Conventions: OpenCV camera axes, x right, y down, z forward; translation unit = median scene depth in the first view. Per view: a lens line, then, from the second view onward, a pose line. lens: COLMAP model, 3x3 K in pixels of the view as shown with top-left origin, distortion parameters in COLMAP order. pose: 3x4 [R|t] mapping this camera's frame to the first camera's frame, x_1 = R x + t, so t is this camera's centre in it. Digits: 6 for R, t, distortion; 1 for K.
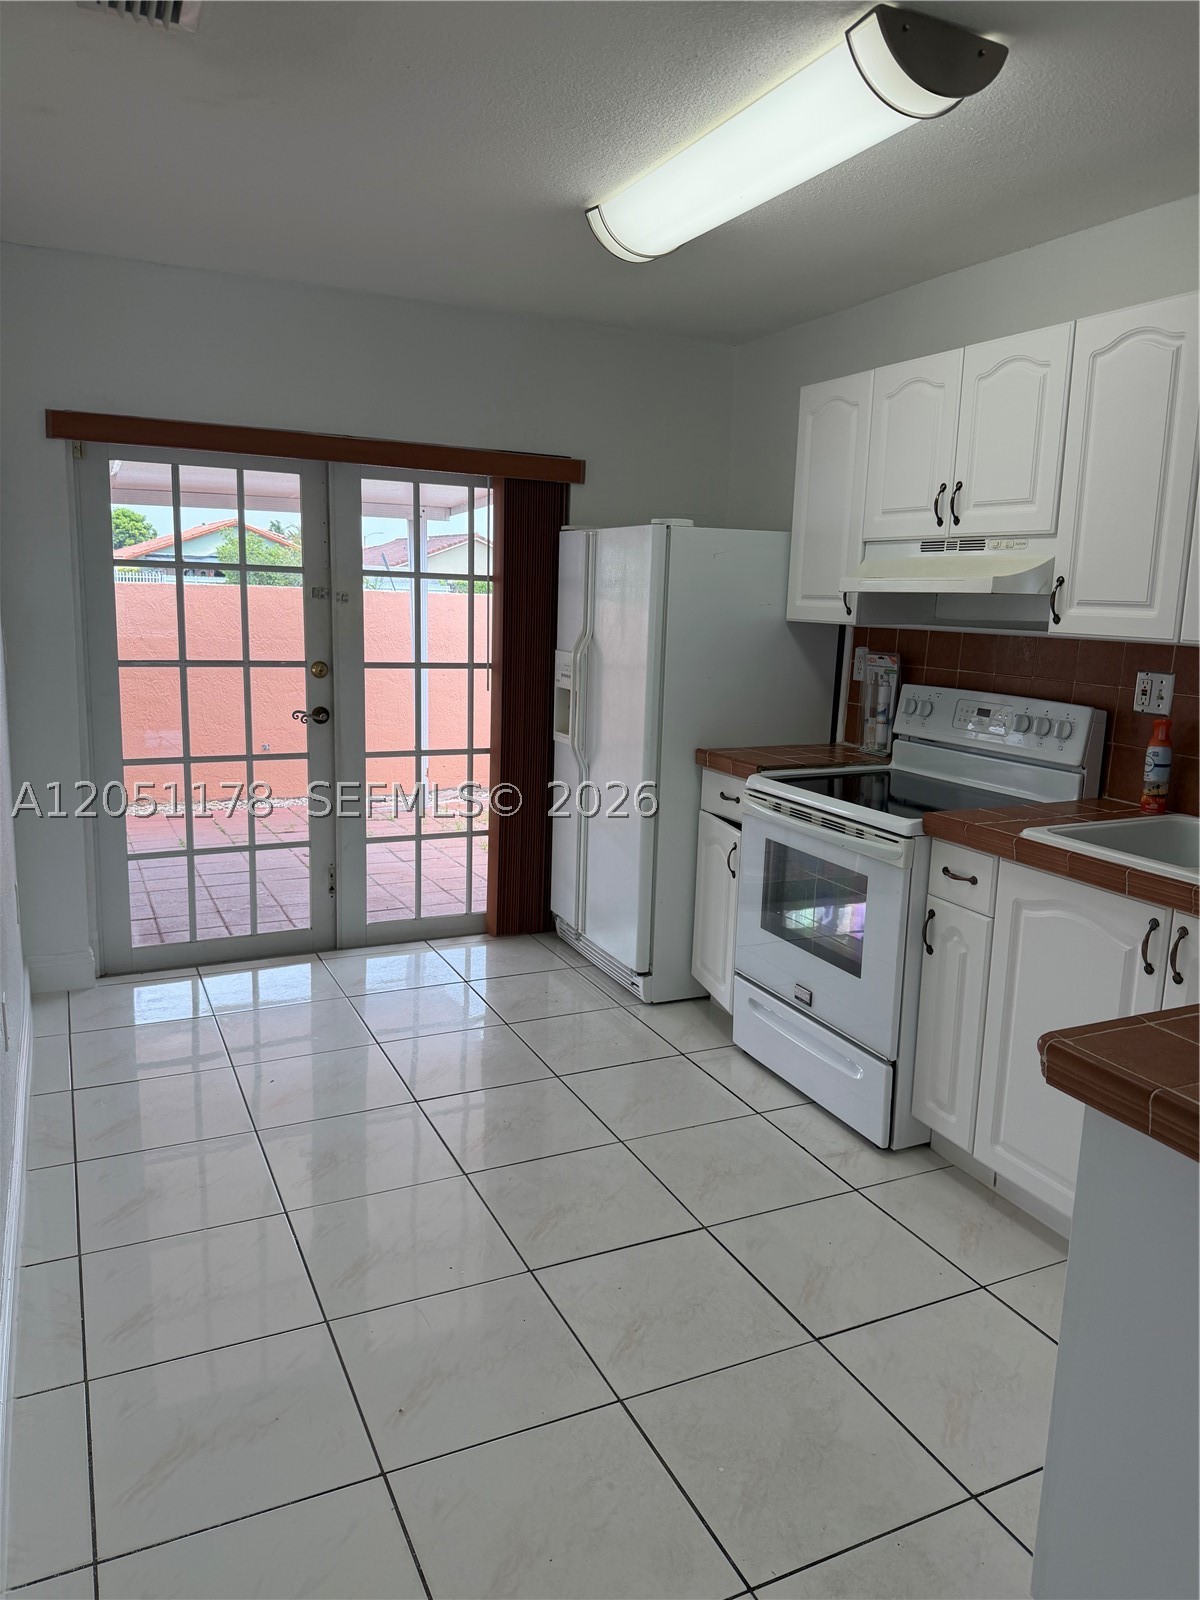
lens RADIAL K [[1133.7, 0, 613.2], [0, 1133.7, 791.6], [0, 0, 1]] dist [0.100331, -0.132197]
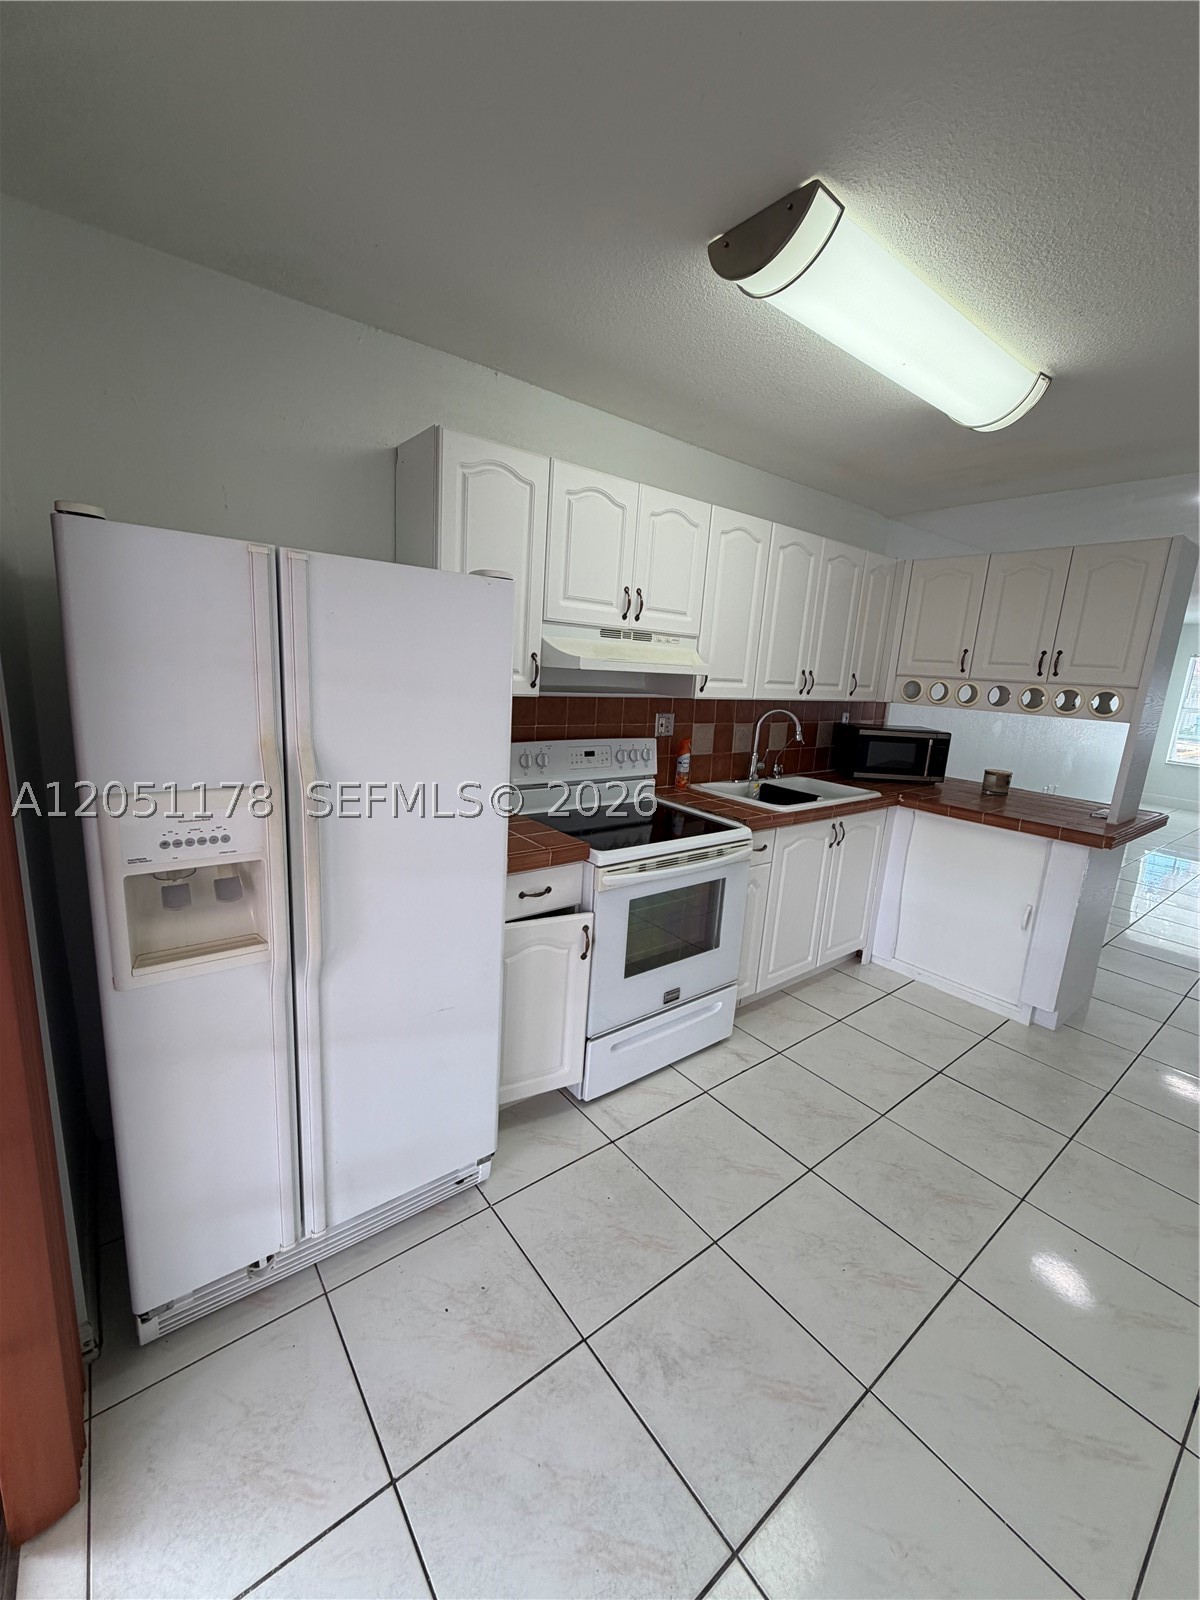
lens RADIAL K [[643.6, 0, 594.7], [0, 643.6, 794.9], [0, 0, 1]] dist [0.006335, 0.000170]
pose [[-0.209482, -0.236176, 0.948862, -0.372473], [0.108541, 0.958779, 0.262607, -0.196013], [-0.971770, 0.158002, -0.175212, 0.988693]]
